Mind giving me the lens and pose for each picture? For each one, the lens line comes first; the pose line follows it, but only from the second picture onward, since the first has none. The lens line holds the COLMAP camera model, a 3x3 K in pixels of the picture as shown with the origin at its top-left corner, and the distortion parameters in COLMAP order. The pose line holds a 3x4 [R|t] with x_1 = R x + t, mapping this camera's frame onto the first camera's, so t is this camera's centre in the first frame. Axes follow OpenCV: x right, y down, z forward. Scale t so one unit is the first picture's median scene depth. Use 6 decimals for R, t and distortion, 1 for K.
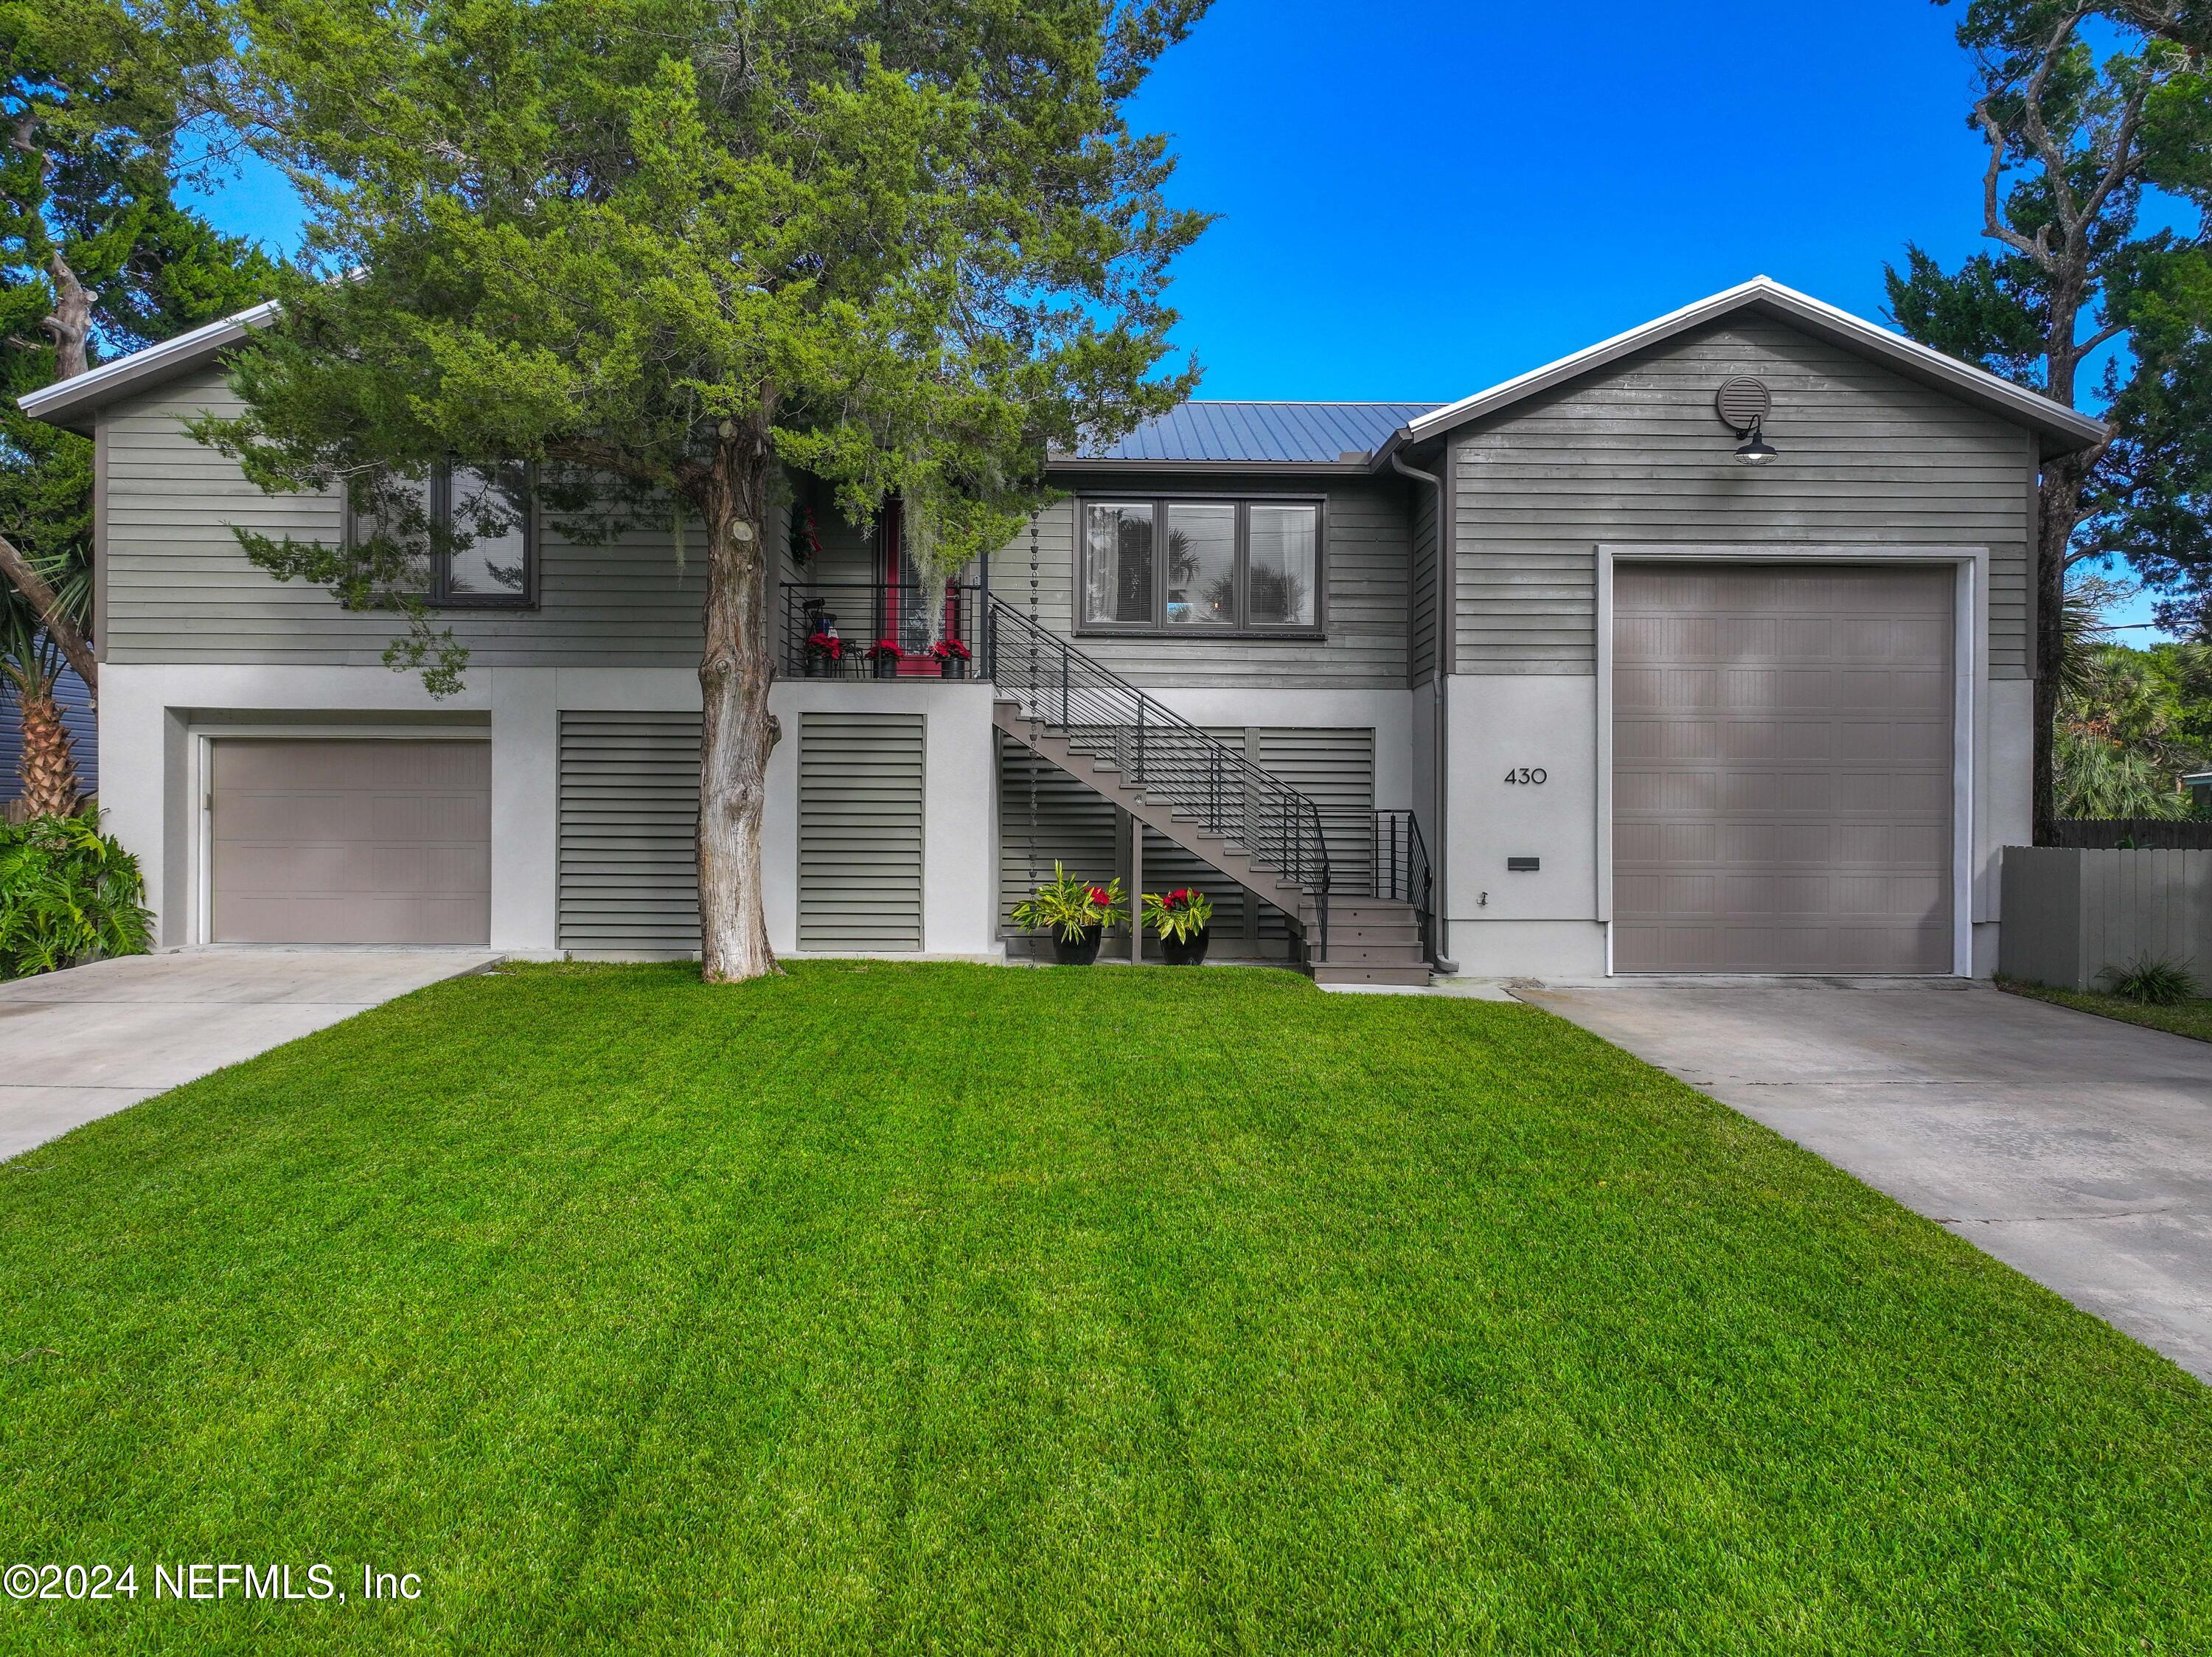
lens RADIAL K [[1586.7, 0, 1047.1], [0, 1586.7, 982.3], [0, 0, 1]] dist [0.004776, 0.024857]
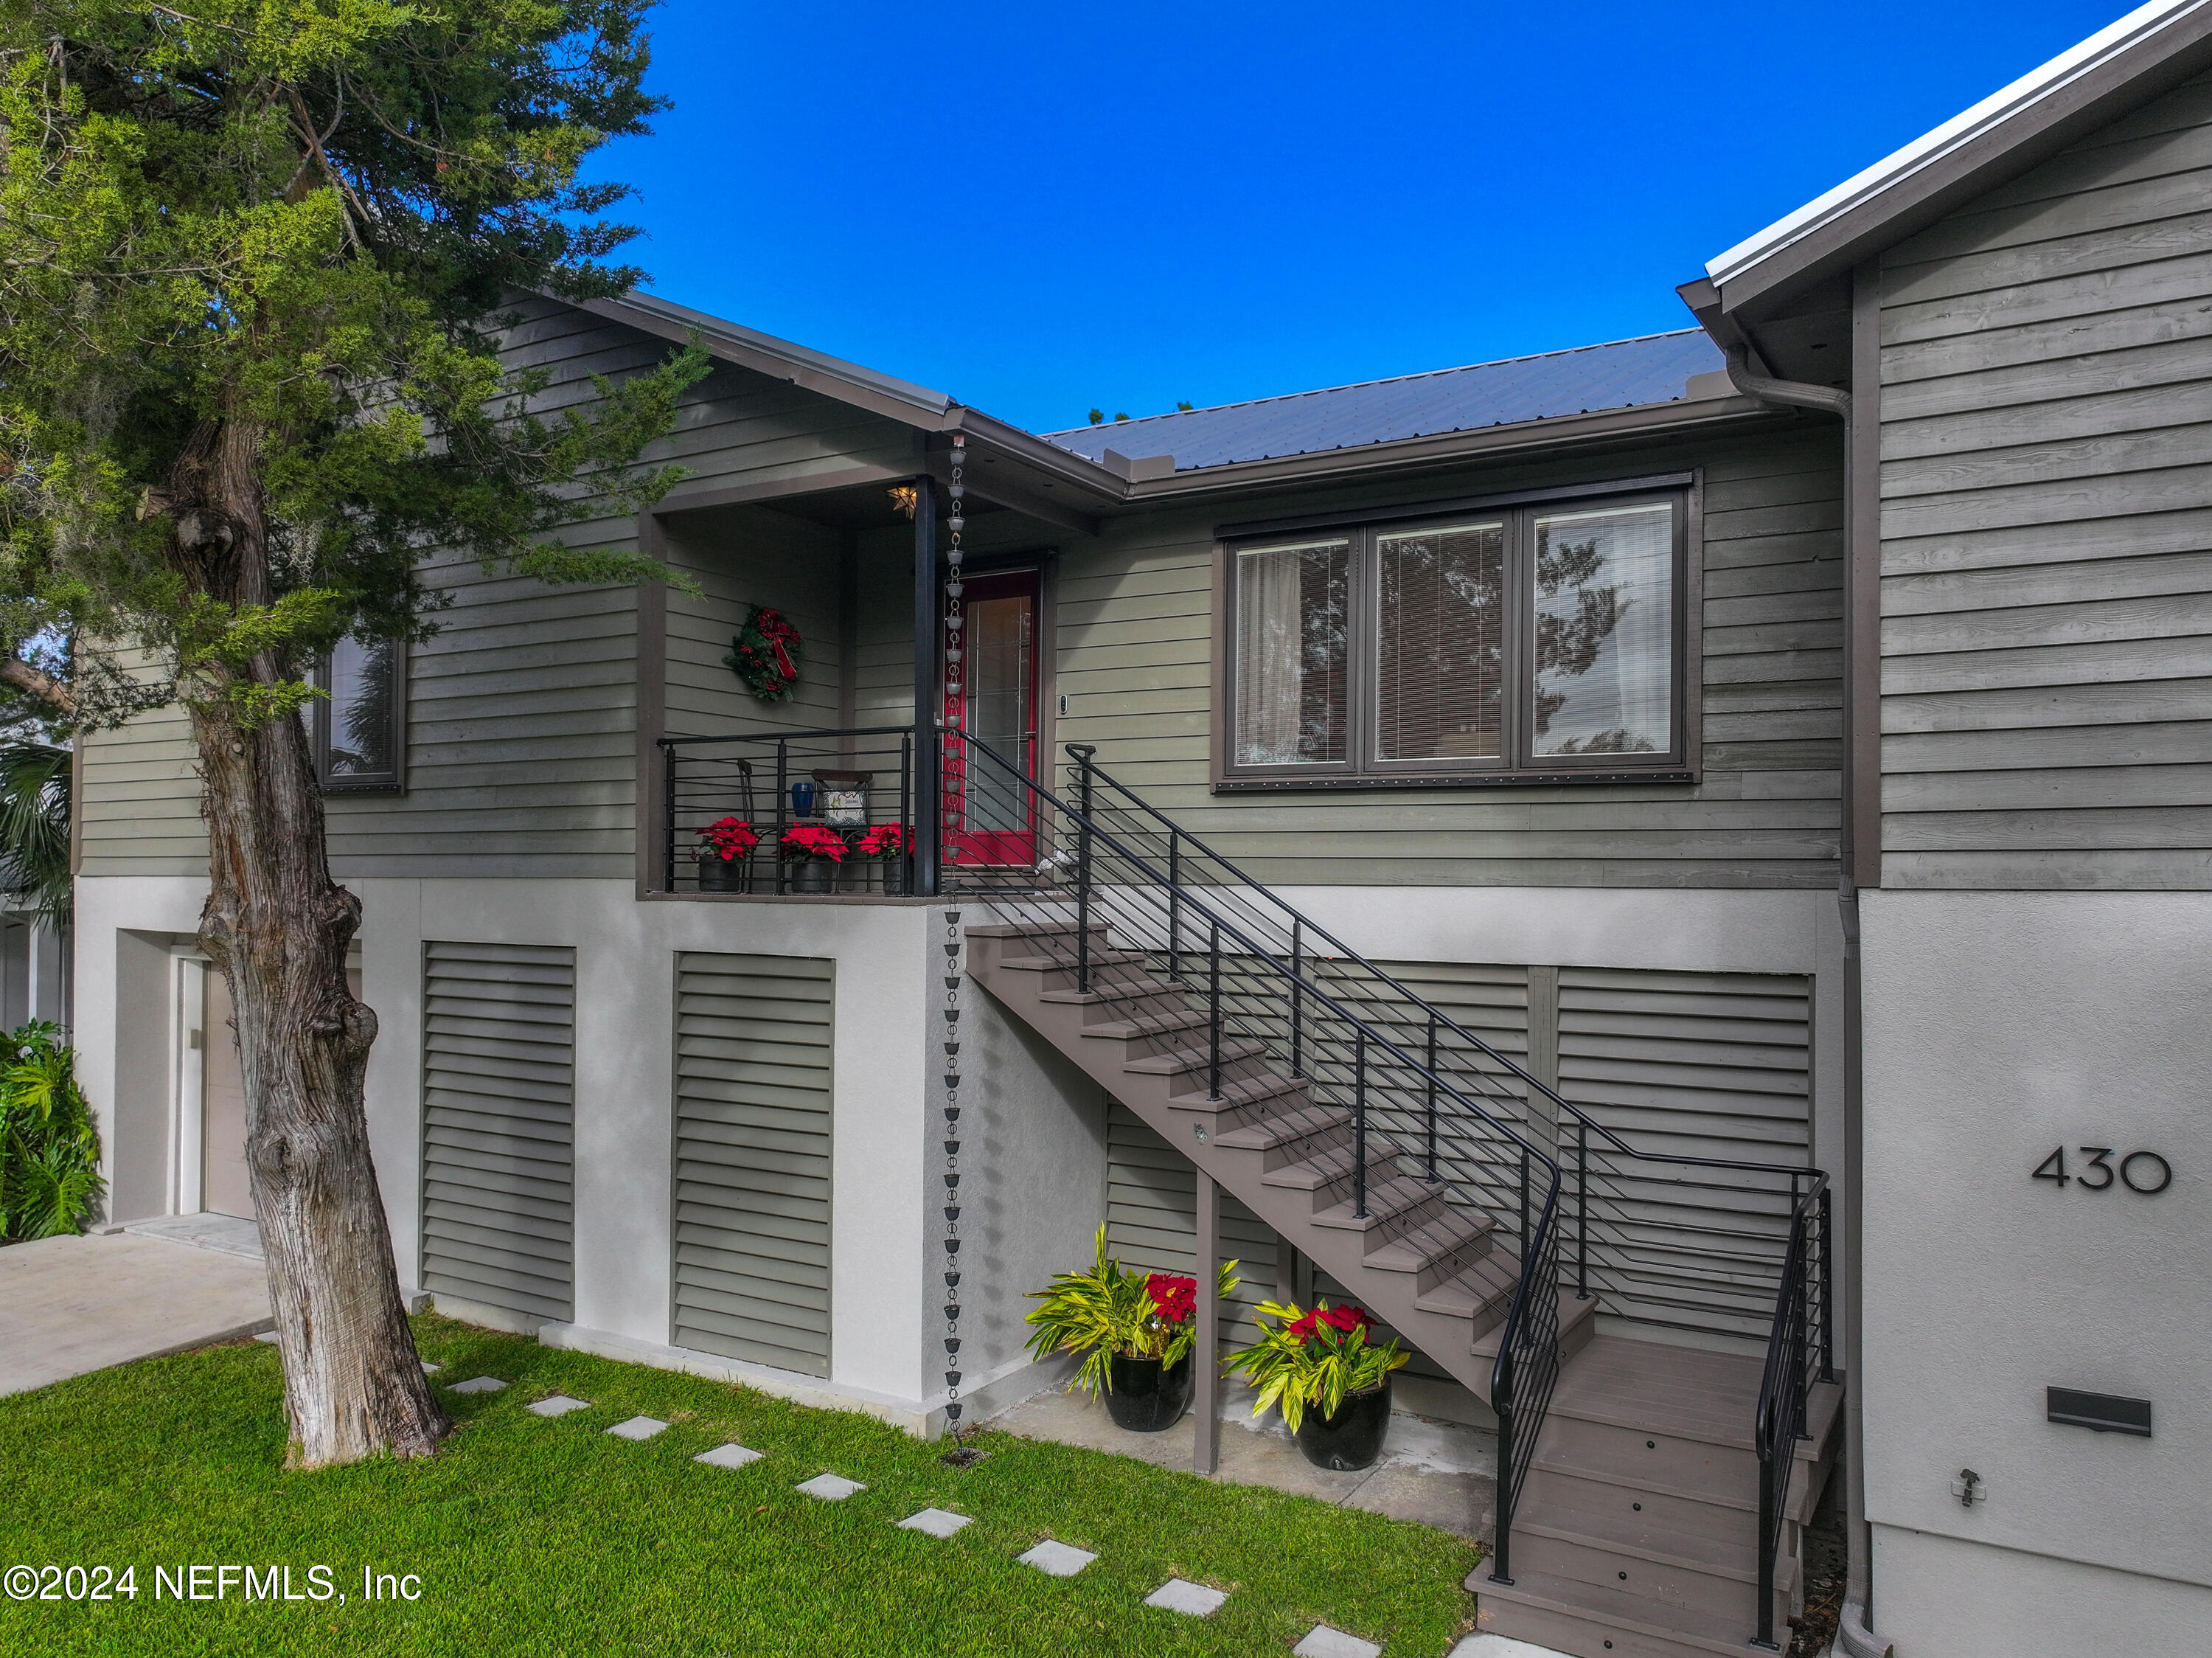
lens RADIAL K [[1586.9, 0, 1099.9], [0, 1586.9, 953.0], [0, 0, 1]] dist [0.004776, 0.024857]
pose [[0.856710, 0.019552, -0.515428, 0.288933], [-0.050313, 0.997684, -0.045781, -0.148793], [0.513339, 0.065154, 0.855709, 0.565663]]
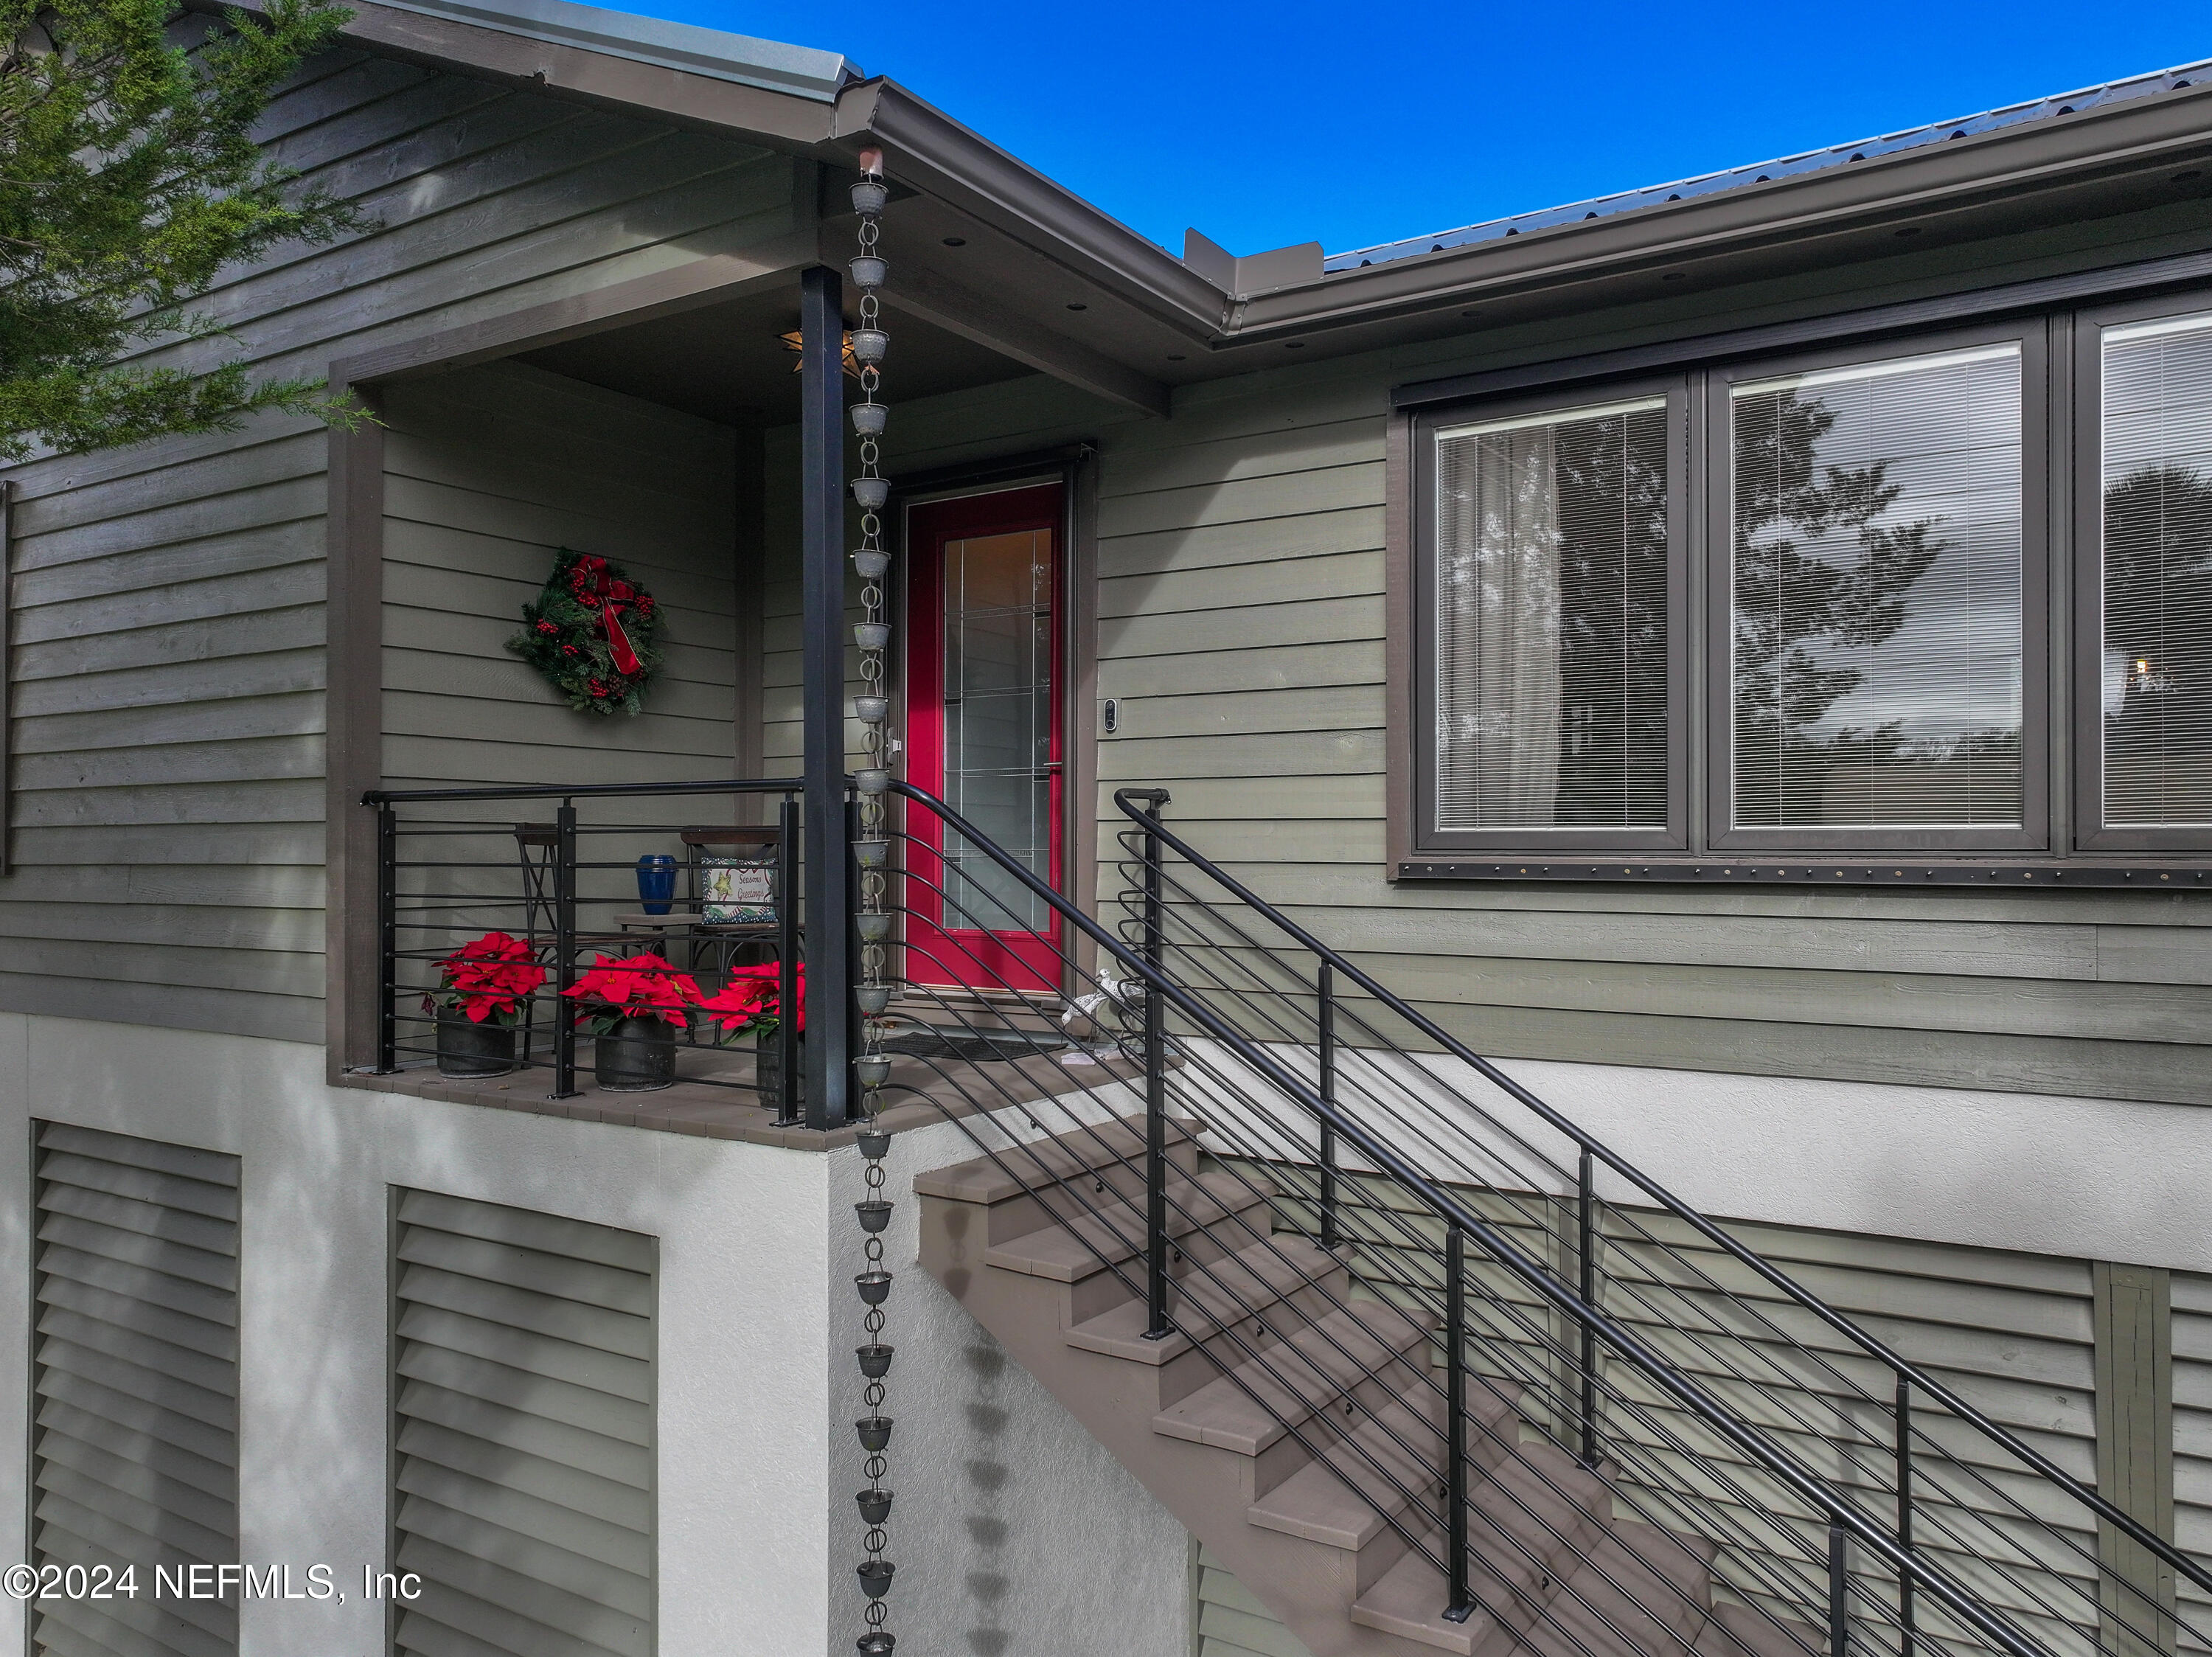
lens RADIAL K [[1586.7, 0, 1116.8], [0, 1586.7, 832.5], [0, 0, 1]] dist [0.004776, 0.024857]
pose [[0.847550, -0.019995, -0.530338, 0.140444], [-0.042704, 0.993480, -0.105703, -0.211389], [0.528994, 0.112237, 0.841171, 0.793617]]
